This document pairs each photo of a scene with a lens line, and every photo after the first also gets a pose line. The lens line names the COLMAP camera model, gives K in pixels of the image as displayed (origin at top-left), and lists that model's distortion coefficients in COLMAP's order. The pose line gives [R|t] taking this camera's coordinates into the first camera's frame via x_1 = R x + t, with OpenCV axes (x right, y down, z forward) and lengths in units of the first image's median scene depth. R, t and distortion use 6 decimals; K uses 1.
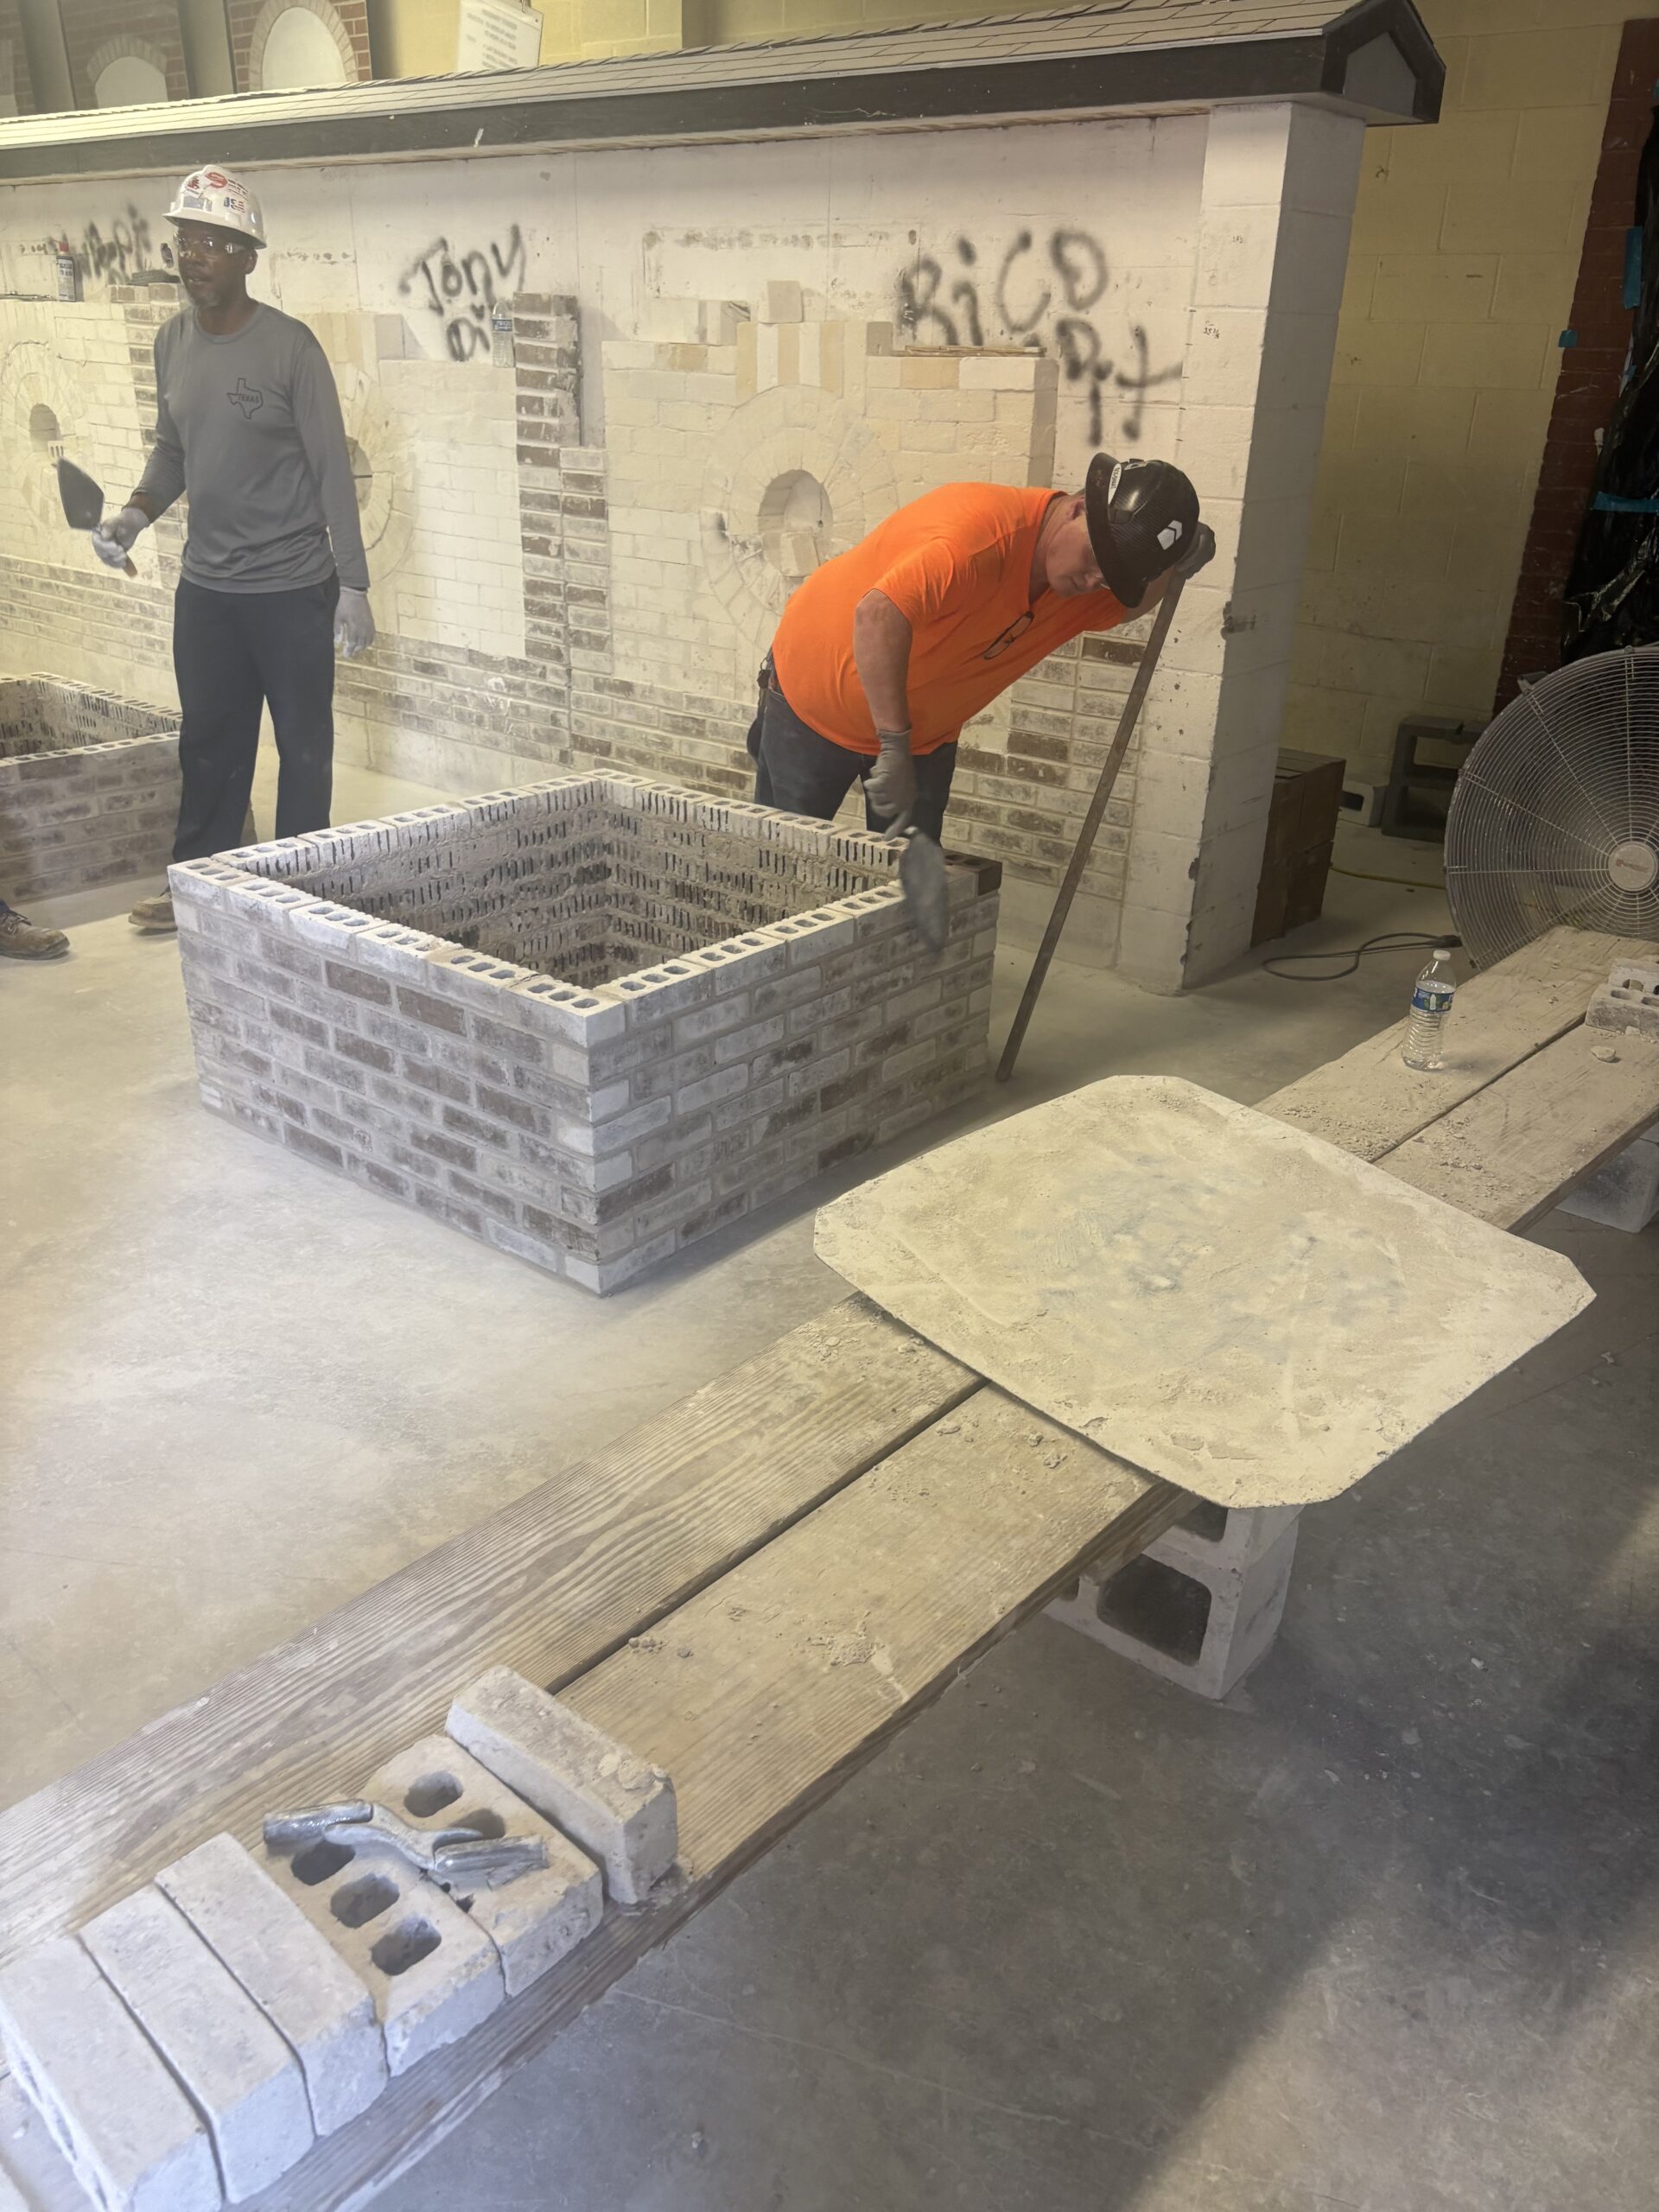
lens RADIAL K [[1673.7, 0, 838.9], [0, 1673.7, 1102.3], [0, 0, 1]] dist [0.025134, 0.001122]
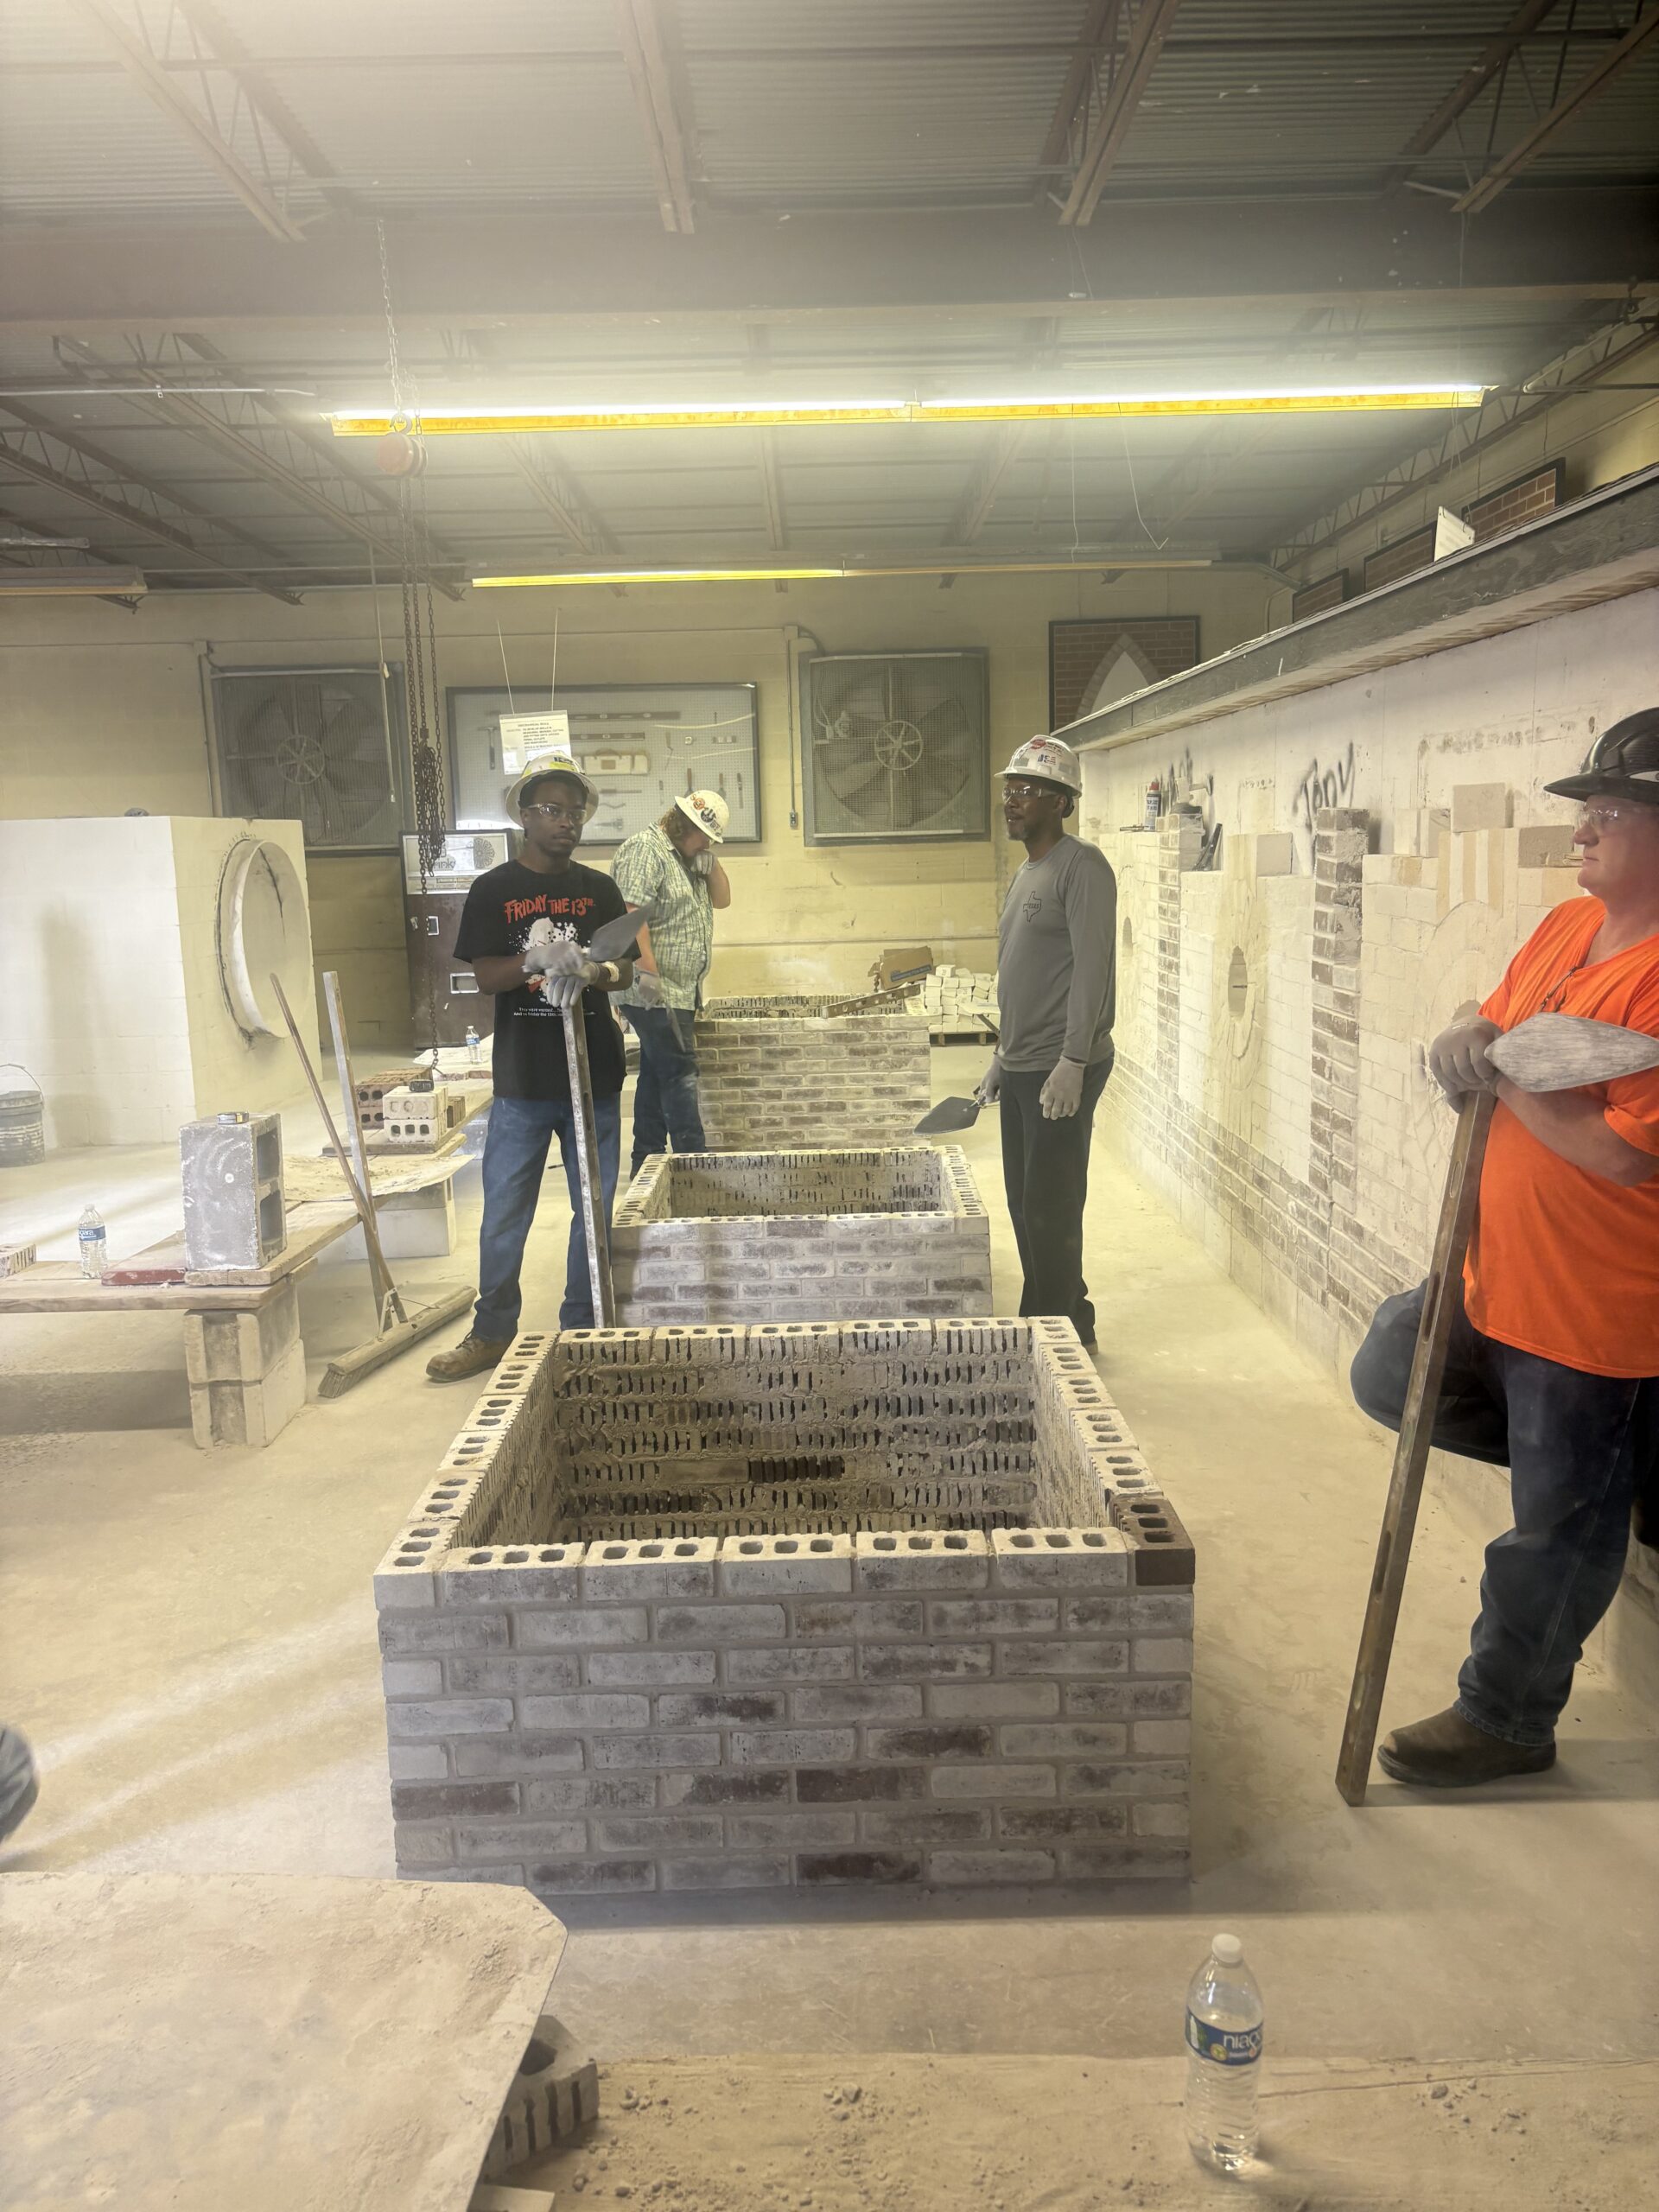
lens RADIAL K [[1673.7, 0, 832.6], [0, 1673.7, 1117.3], [0, 0, 1]] dist [0.025134, 0.001122]
pose [[0.654509, 0.091625, -0.750482, 0.439328], [-0.283920, 0.949766, -0.131656, -0.155609], [0.700719, 0.299247, 0.647645, 0.338064]]
